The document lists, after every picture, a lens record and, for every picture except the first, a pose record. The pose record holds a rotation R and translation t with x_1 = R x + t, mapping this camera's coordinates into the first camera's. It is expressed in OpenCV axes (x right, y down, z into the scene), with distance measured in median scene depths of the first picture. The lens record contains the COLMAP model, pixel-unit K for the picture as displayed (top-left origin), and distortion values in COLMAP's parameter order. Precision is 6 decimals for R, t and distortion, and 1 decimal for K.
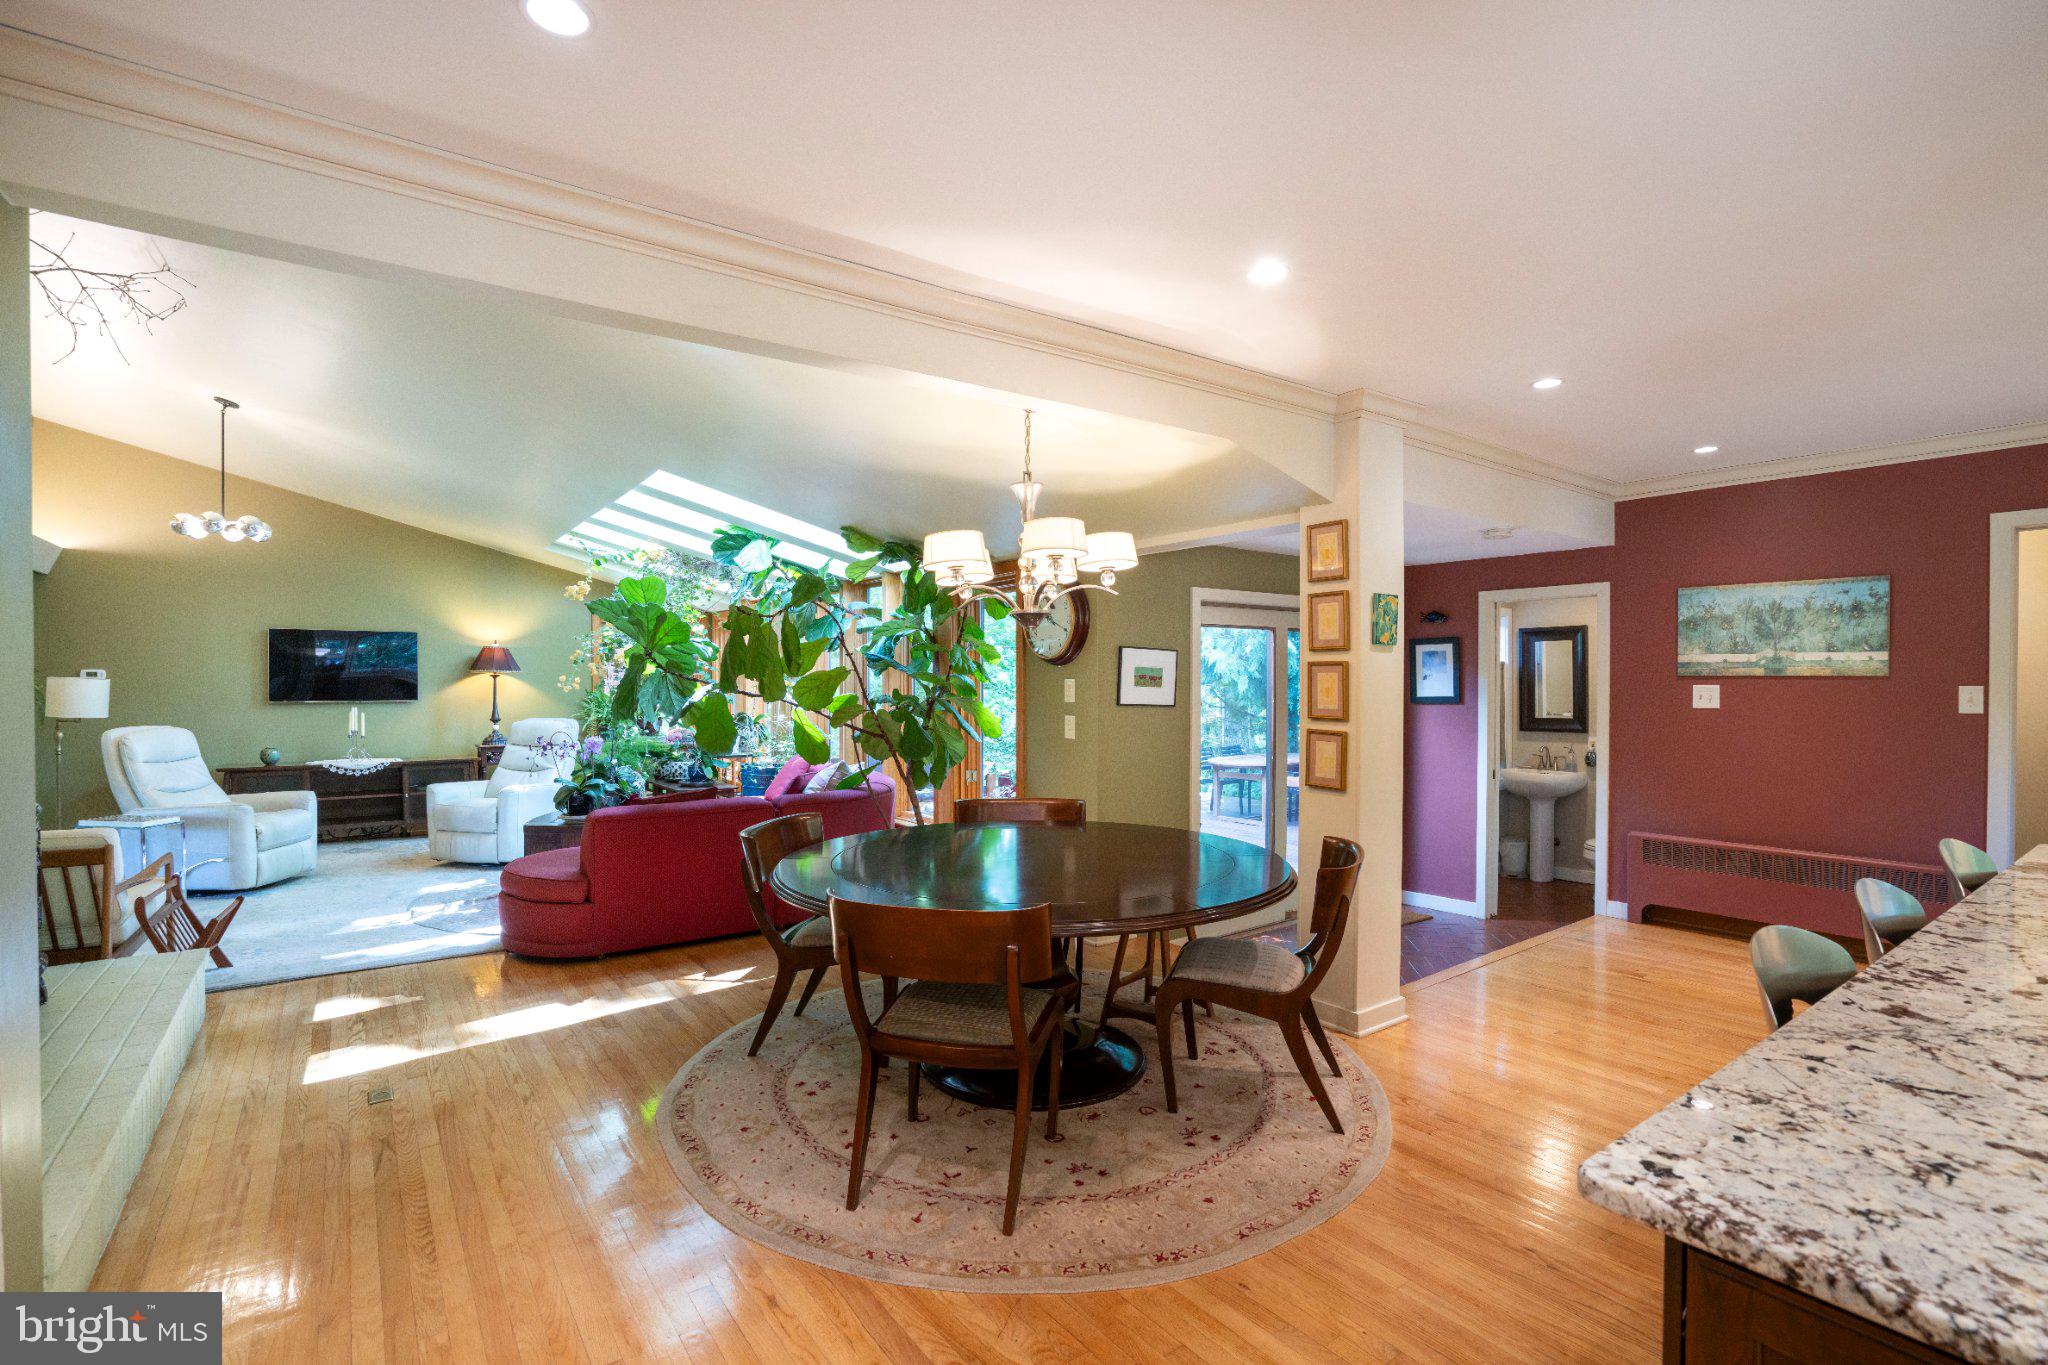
lens RADIAL K [[945.3, 0, 1025.0], [0, 945.3, 685.8], [0, 0, 1]] dist [-0.063245, 0.026075]
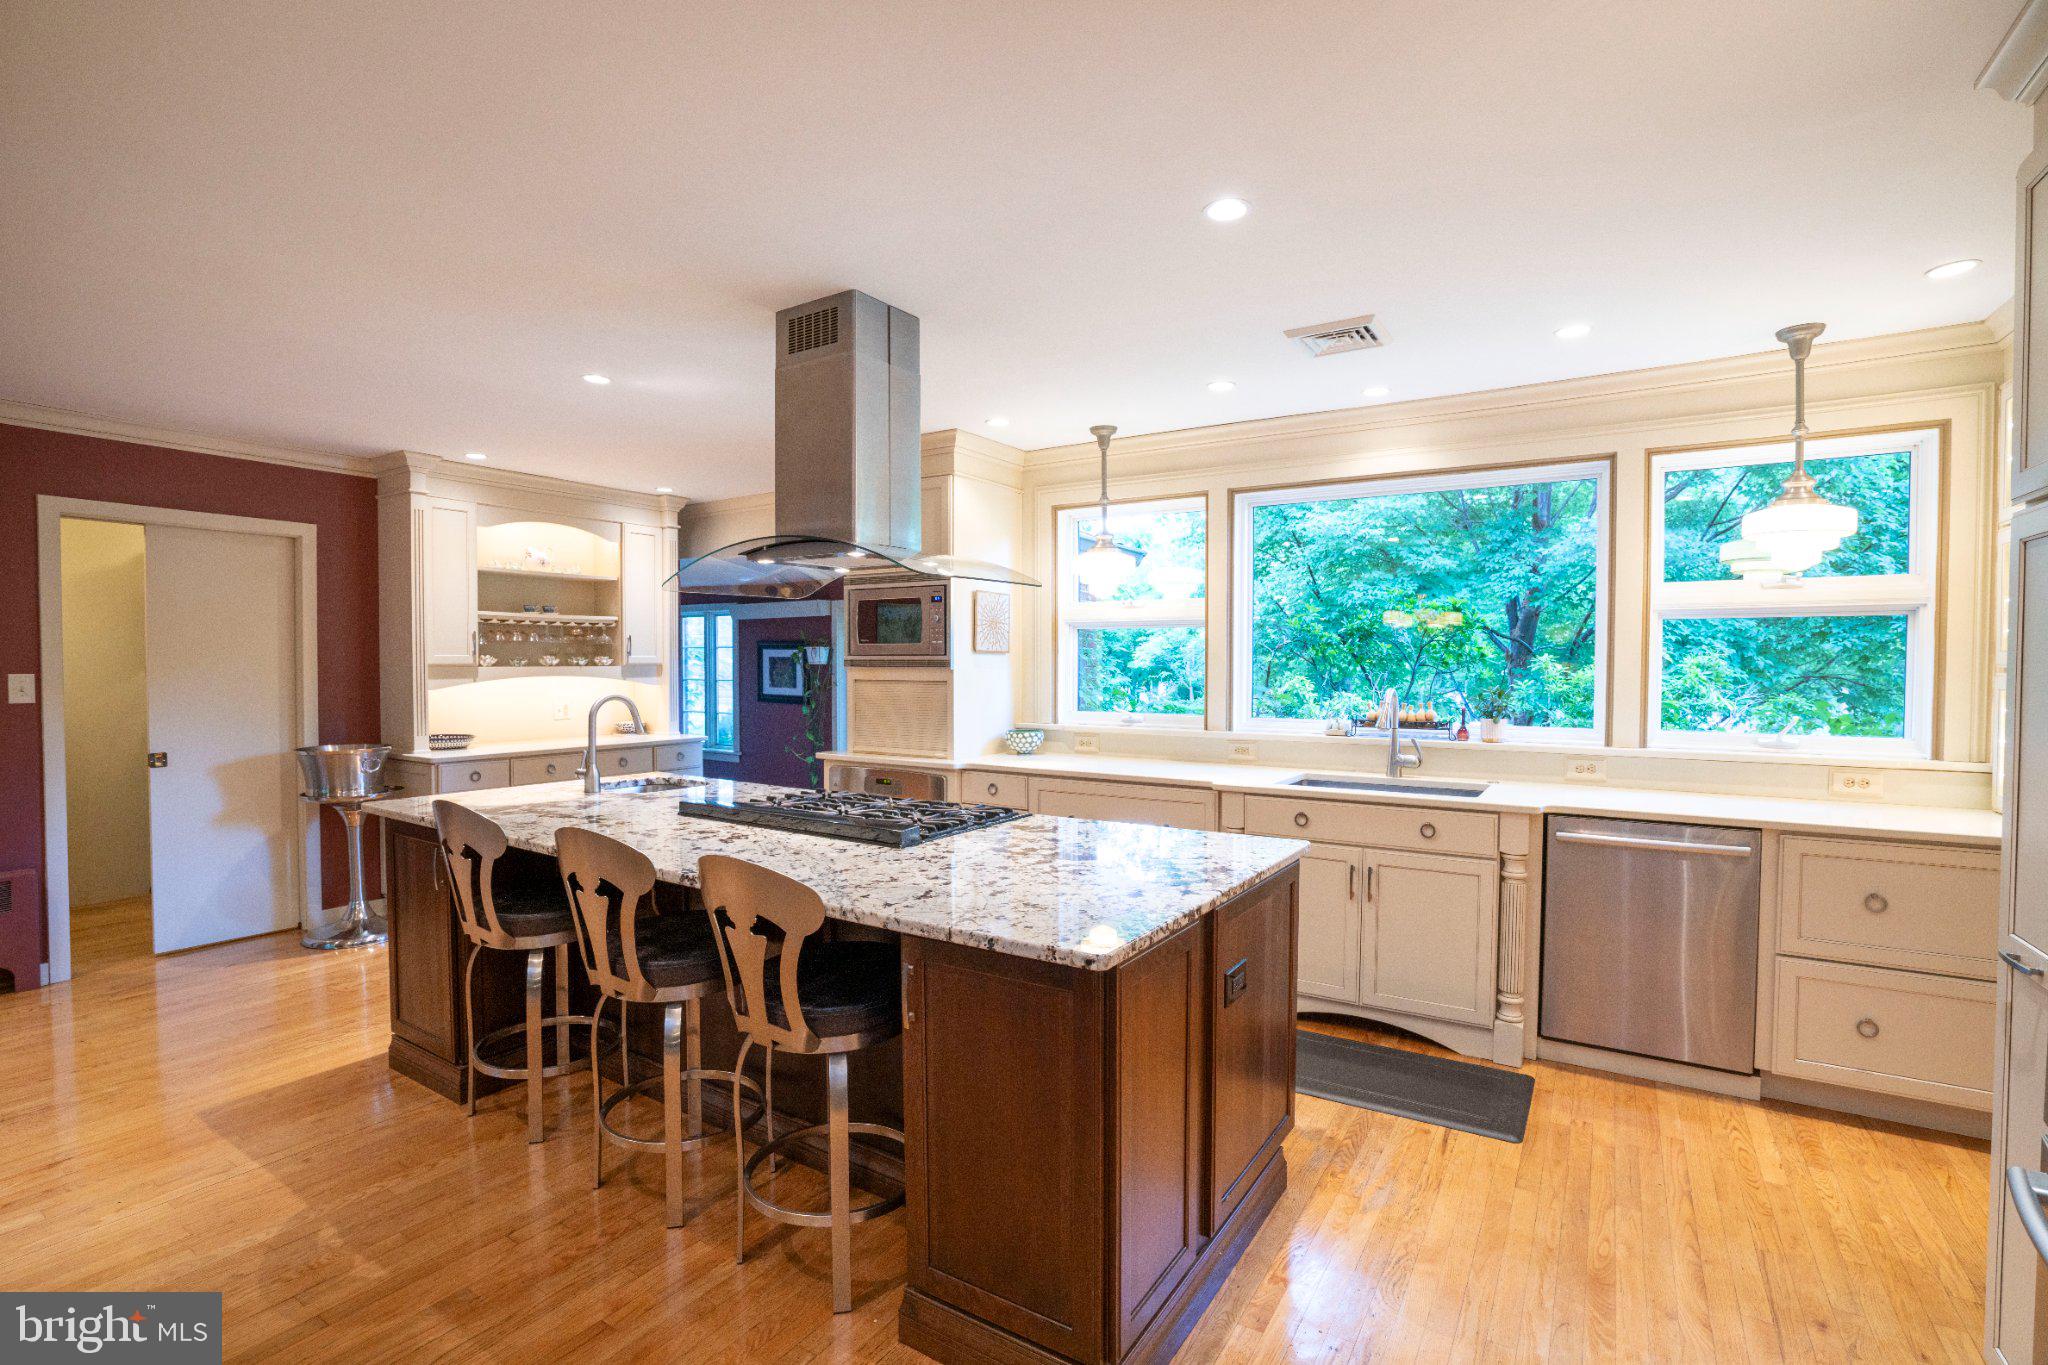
lens RADIAL K [[943.9, 0, 1012.1], [0, 943.9, 689.3], [0, 0, 1]] dist [-0.058806, 0.026040]
pose [[-0.360216, -0.022384, 0.932600, -0.173729], [0.006327, 0.999630, 0.026437, -0.002147], [-0.932847, 0.015424, -0.359942, 0.327764]]
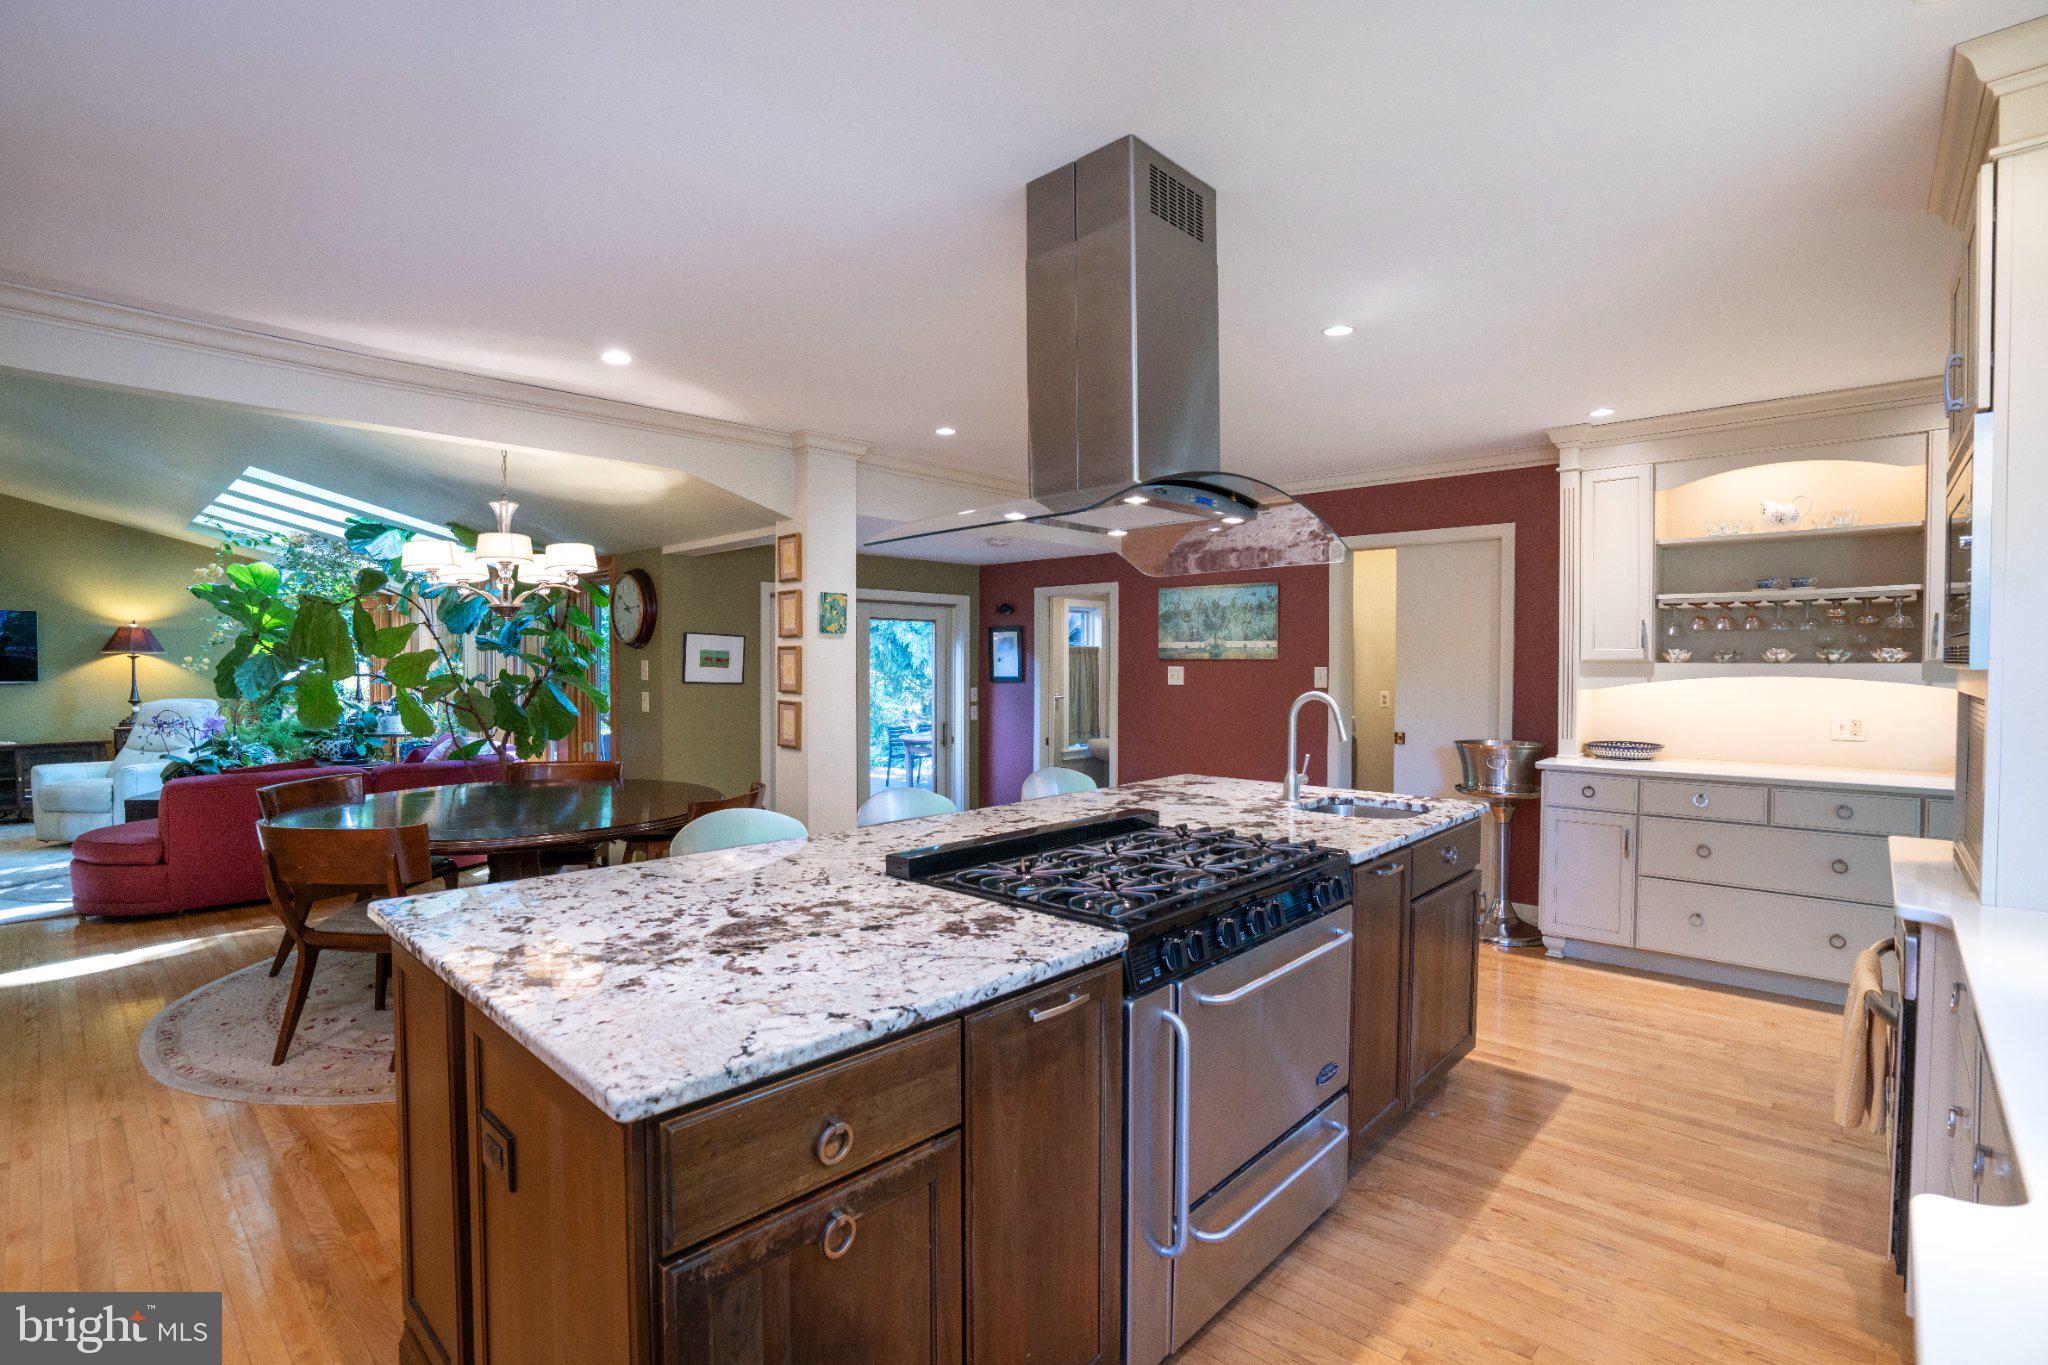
lens RADIAL K [[945.3, 0, 1025.0], [0, 945.3, 685.8], [0, 0, 1]] dist [-0.063245, 0.026075]
pose [[0.981240, -0.002150, 0.192777, 0.298058], [-0.001268, 0.999844, 0.017604, 0.003363], [-0.192785, -0.017518, 0.981085, -0.225685]]
